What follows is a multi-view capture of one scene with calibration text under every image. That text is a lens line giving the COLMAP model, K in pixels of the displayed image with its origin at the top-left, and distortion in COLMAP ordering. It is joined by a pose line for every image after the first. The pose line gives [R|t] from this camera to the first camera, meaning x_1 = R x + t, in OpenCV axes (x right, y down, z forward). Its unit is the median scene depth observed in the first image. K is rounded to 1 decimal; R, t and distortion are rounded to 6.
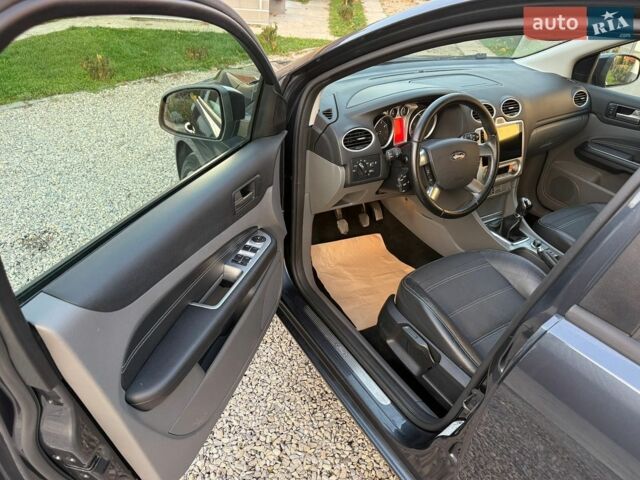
lens RADIAL K [[453.8, 0, 317.2], [0, 453.8, 251.8], [0, 0, 1]] dist [0.083948, -0.103600]
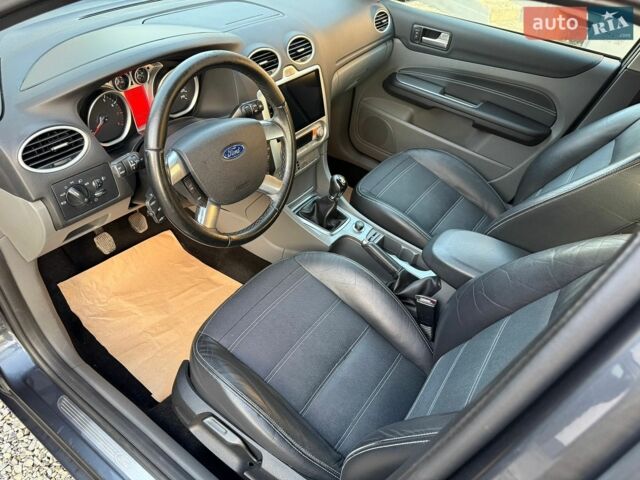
lens RADIAL K [[453.8, 0, 317.2], [0, 453.8, 251.8], [0, 0, 1]] dist [0.083948, -0.103600]
pose [[0.925271, -0.222133, 0.307457, 0.152834], [0.160909, 0.963897, 0.212156, -0.156598], [-0.343484, -0.146829, 0.927610, 0.275711]]
